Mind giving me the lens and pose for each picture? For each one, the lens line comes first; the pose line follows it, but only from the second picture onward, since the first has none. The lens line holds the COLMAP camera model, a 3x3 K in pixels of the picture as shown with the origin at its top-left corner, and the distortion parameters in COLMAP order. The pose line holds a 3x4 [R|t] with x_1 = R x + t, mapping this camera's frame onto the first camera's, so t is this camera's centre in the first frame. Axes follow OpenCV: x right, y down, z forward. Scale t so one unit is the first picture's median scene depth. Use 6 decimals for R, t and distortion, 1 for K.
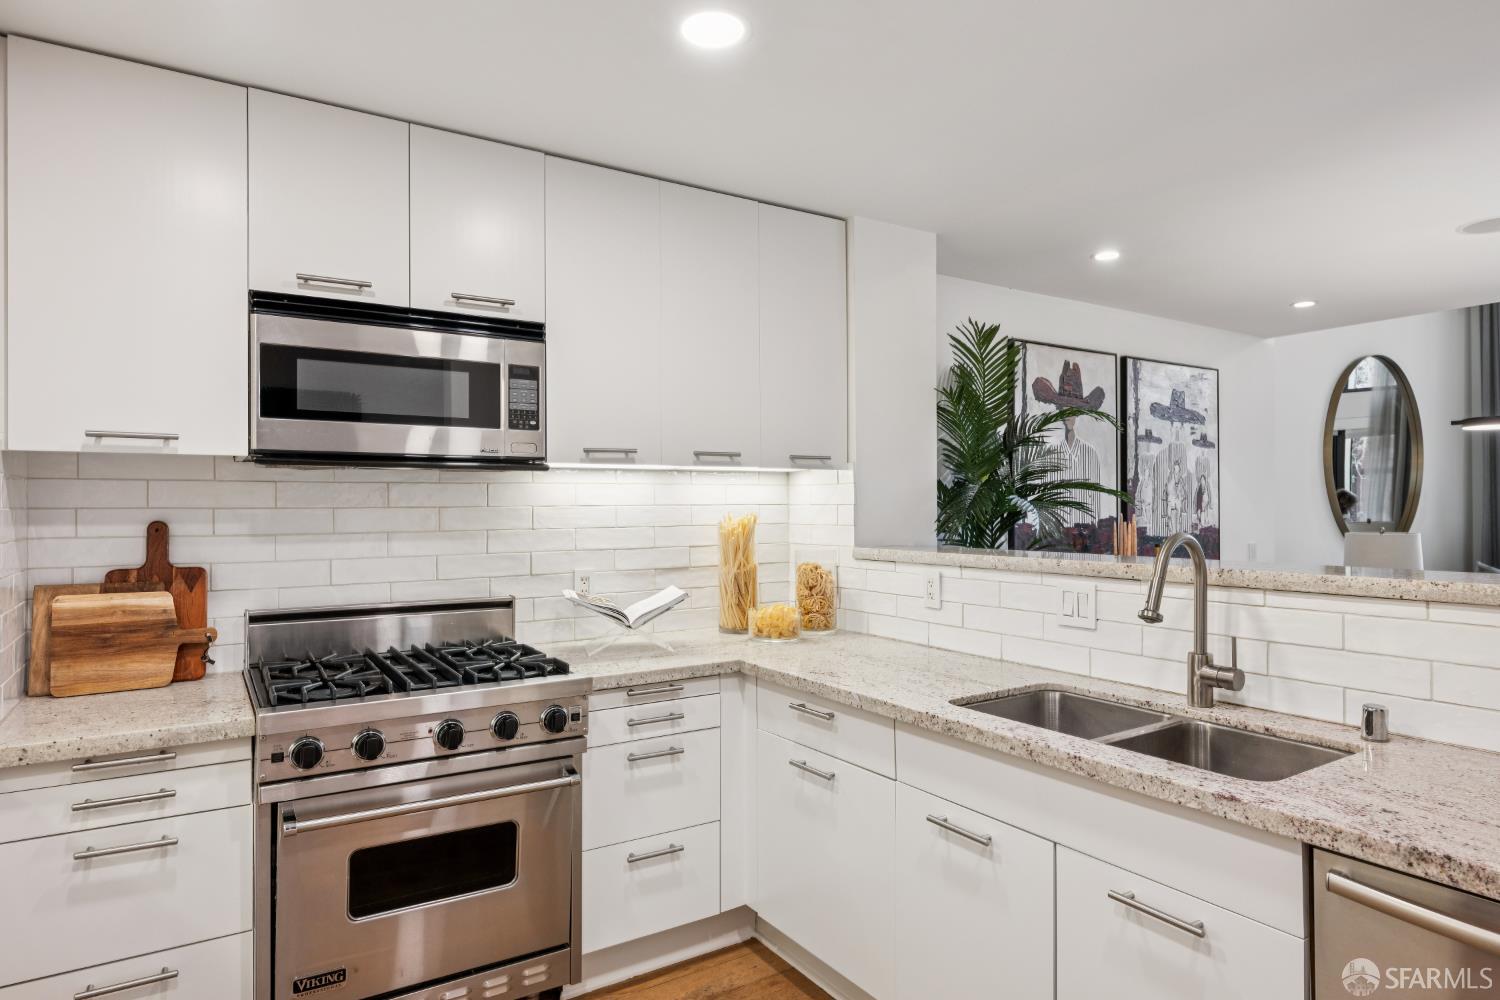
lens RADIAL K [[861.7, 0, 749.8], [0, 861.7, 498.8], [0, 0, 1]] dist [-0.002625, 0.002103]
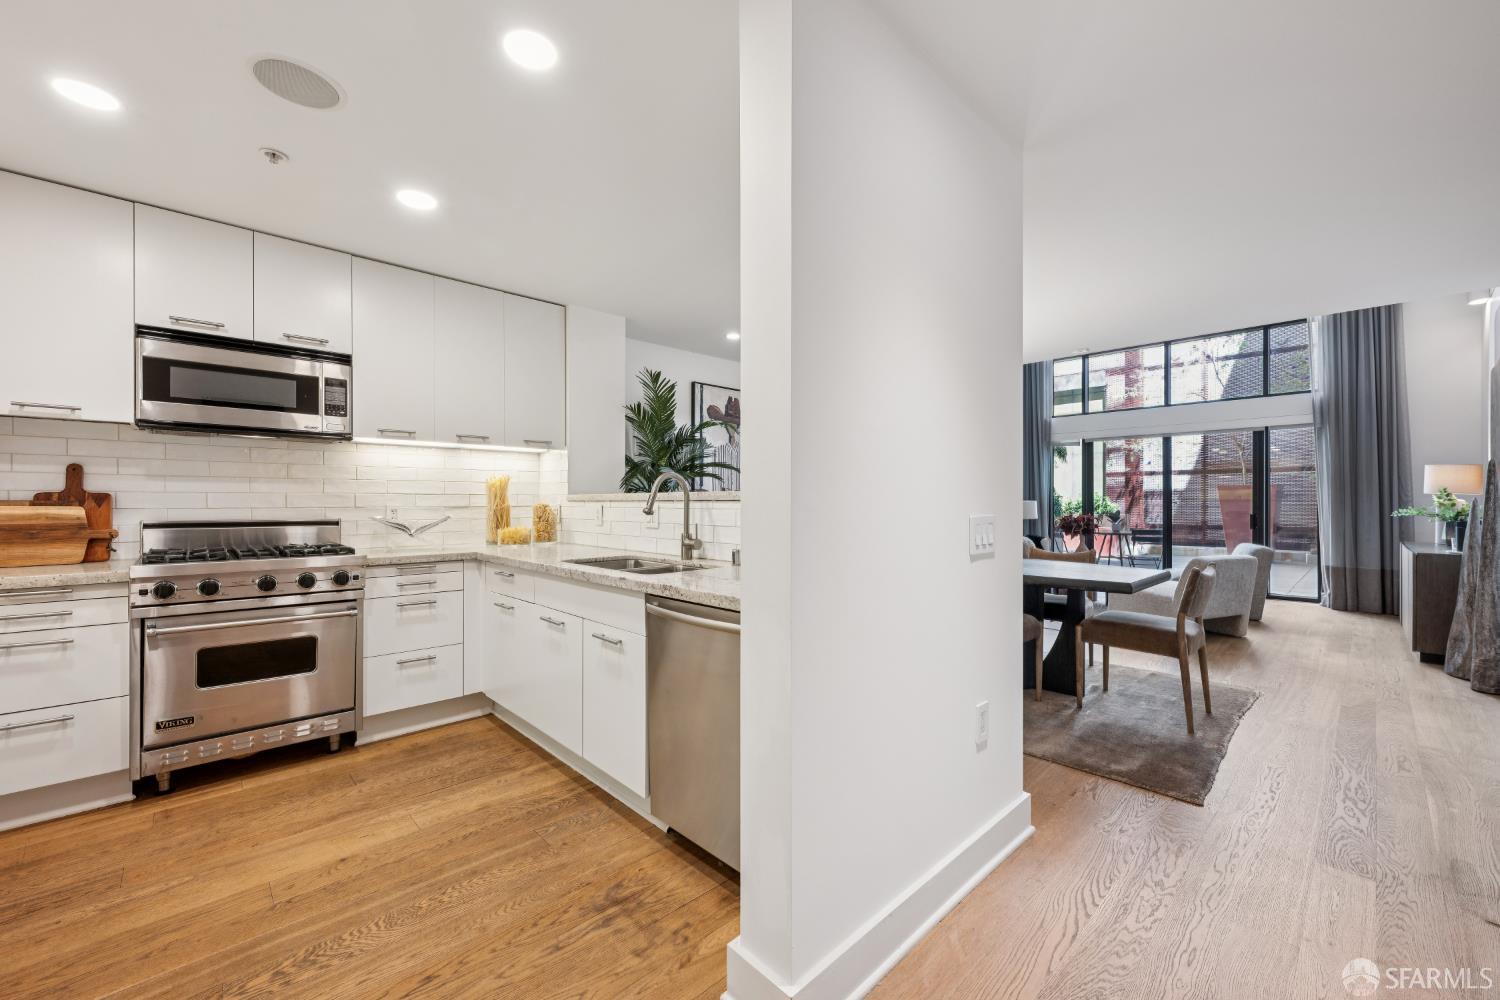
lens RADIAL K [[592.1, 0, 750.9], [0, 592.1, 500.2], [0, 0, 1]] dist [0.000562, 0.000017]
pose [[0.982190, 0.006105, 0.187792, 0.343585], [-0.007018, 0.999967, 0.004198, 0.079258], [-0.187760, -0.005441, 0.982200, -0.324713]]
